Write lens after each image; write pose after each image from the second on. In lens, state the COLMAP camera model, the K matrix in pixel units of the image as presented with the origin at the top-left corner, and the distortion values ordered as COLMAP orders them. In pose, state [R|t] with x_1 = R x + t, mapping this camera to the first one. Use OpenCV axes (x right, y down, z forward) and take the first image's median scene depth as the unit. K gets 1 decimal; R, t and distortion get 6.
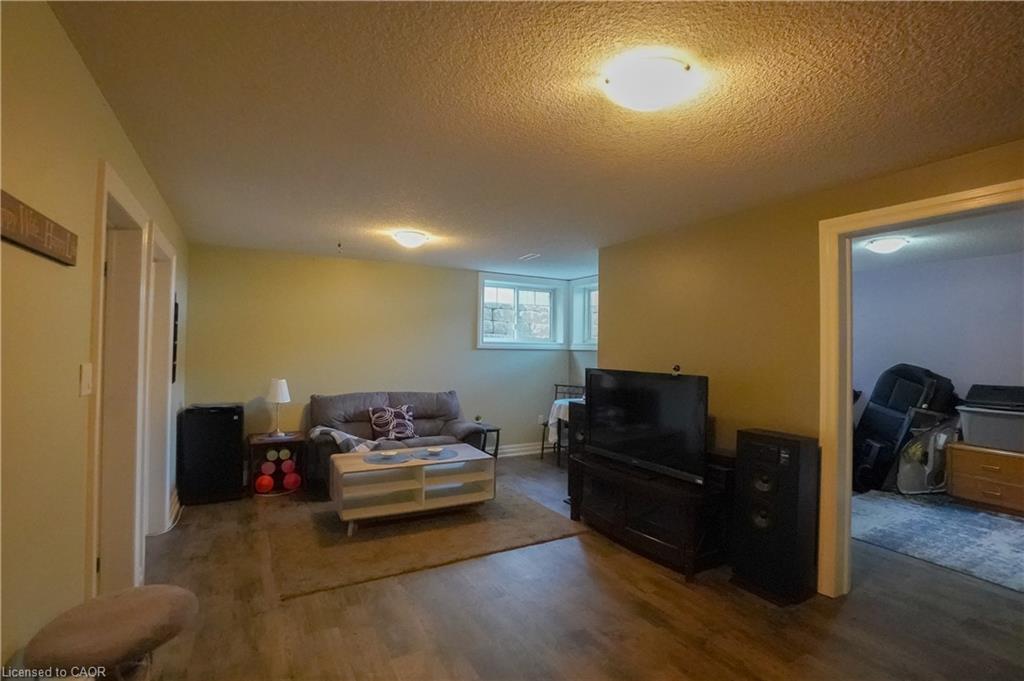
lens RADIAL K [[468.3, 0, 512.4], [0, 468.3, 338.6], [0, 0, 1]] dist [-0.057881, 0.020359]
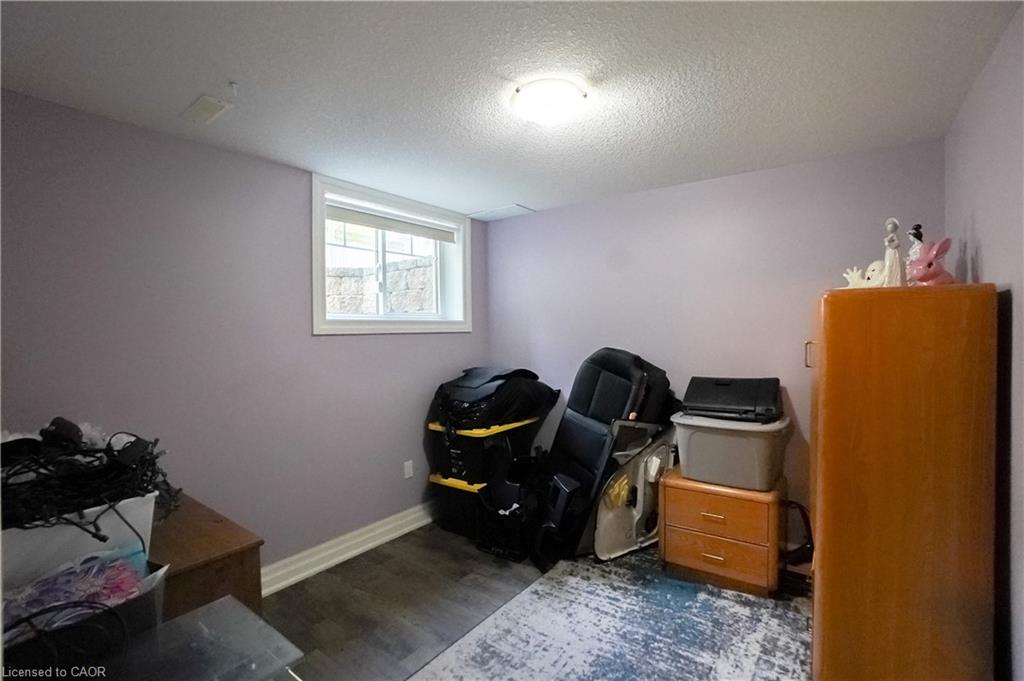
lens RADIAL K [[468.3, 0, 514.5], [0, 468.3, 339.5], [0, 0, 1]] dist [-0.057881, 0.020359]
pose [[0.904147, -0.025813, 0.426441, 0.478005], [0.009486, 0.999140, 0.040366, 0.016440], [-0.427116, -0.032452, 0.903614, 0.476858]]
